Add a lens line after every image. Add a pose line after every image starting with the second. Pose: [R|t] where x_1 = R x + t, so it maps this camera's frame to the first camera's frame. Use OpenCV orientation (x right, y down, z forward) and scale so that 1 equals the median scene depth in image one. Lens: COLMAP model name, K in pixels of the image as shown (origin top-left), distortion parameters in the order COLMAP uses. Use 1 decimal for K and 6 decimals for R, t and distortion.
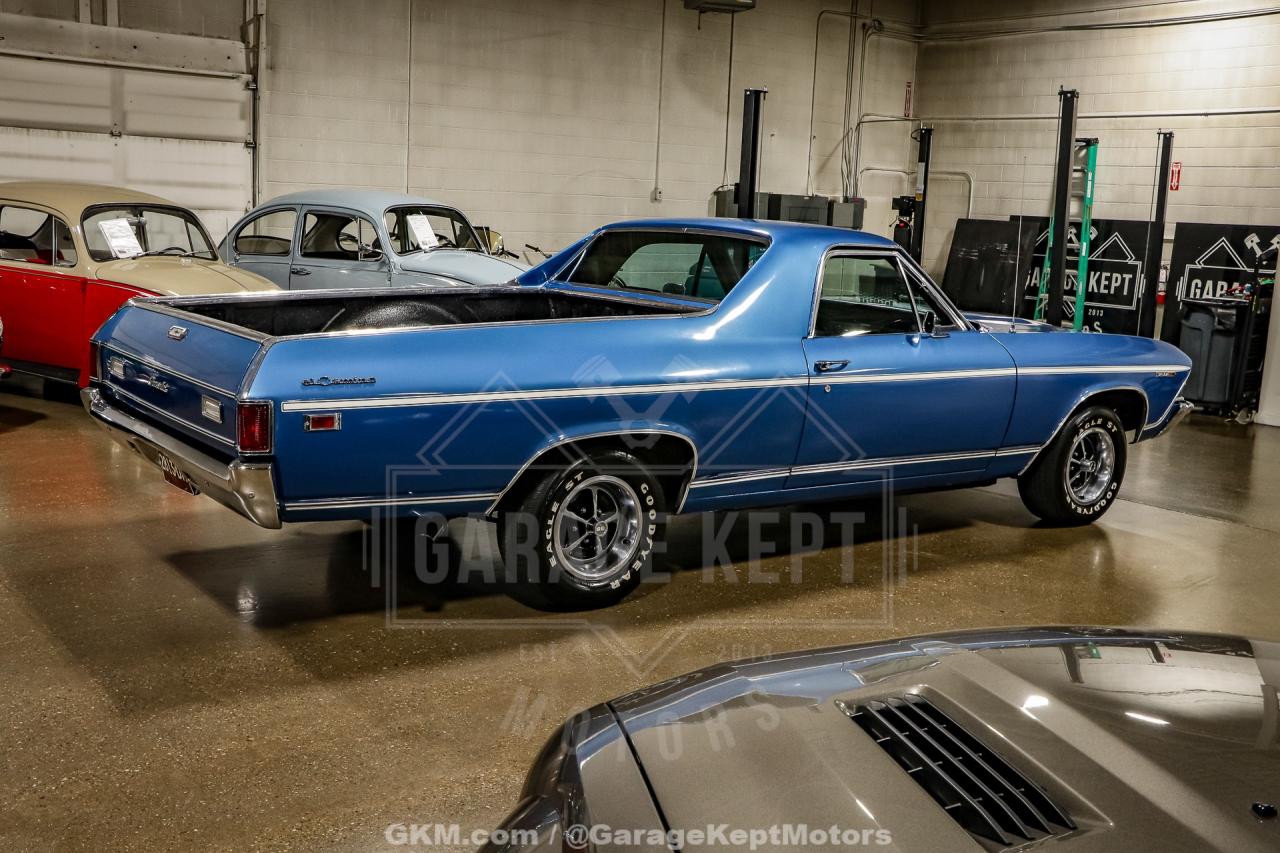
lens RADIAL K [[1264.5, 0, 640.0], [0, 1264.5, 426.5], [0, 0, 1]] dist [-0.089765, 0.135487]
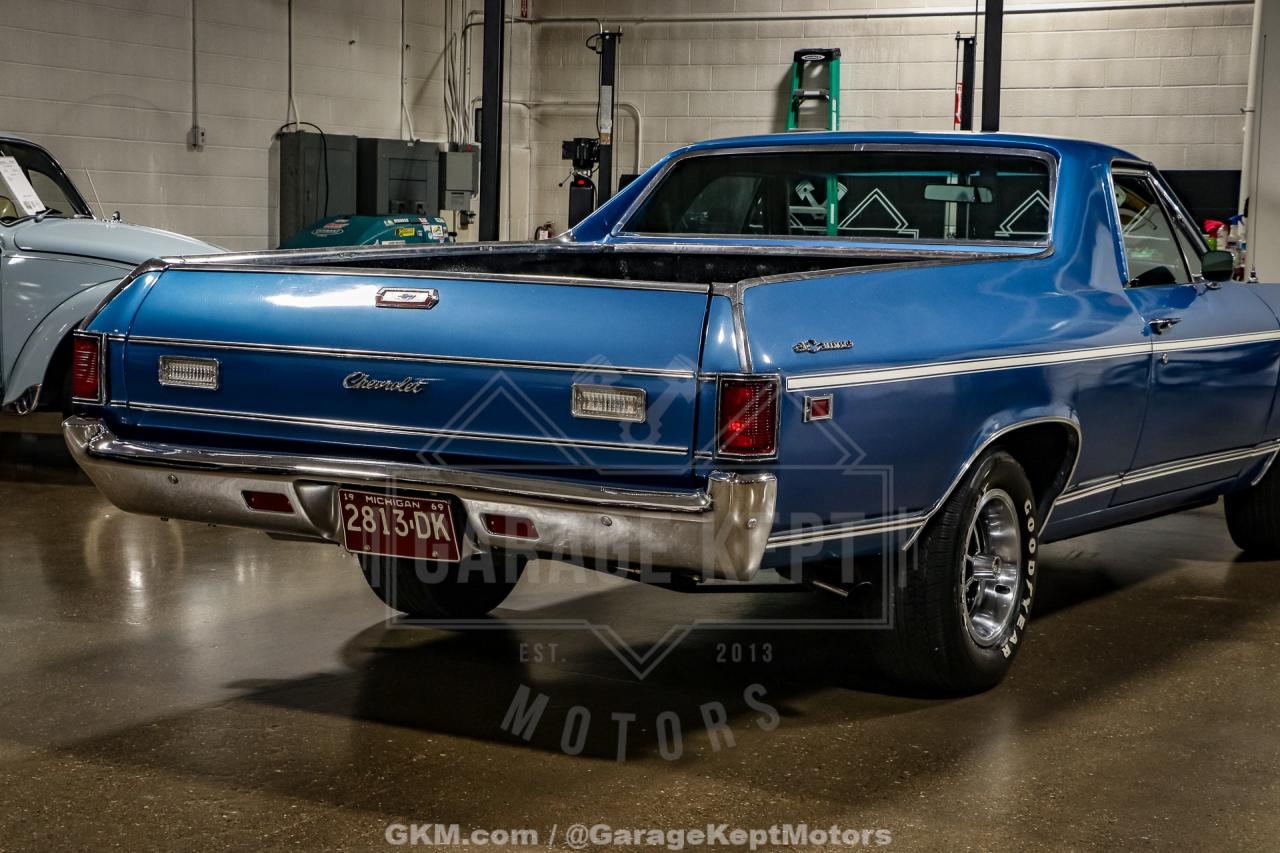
lens RADIAL K [[2088.2, 0, 640.0], [0, 2088.2, 426.5], [0, 0, 1]] dist [0.116828, 0.130825]
pose [[0.924720, -0.057831, 0.376230, -0.190184], [0.078986, 0.996031, -0.041033, 0.011063], [-0.372363, 0.067661, 0.925617, 0.007355]]
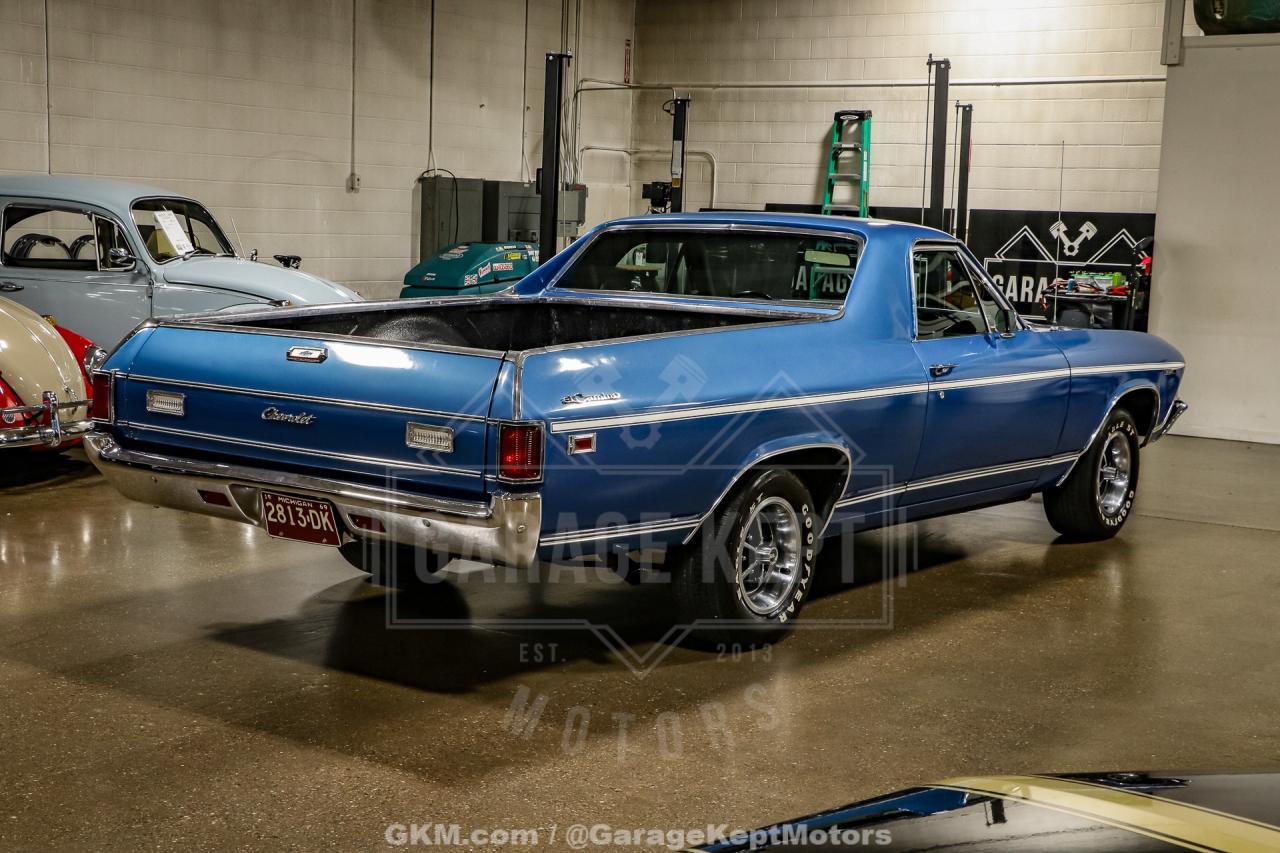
lens RADIAL K [[1698.6, 0, 640.0], [0, 1698.6, 426.5], [0, 0, 1]] dist [0.008332, 0.113816]
pose [[0.954261, -0.046386, 0.295355, -0.144728], [0.057268, 0.997958, -0.028296, 0.005303], [-0.293440, 0.043916, 0.954968, -0.042027]]
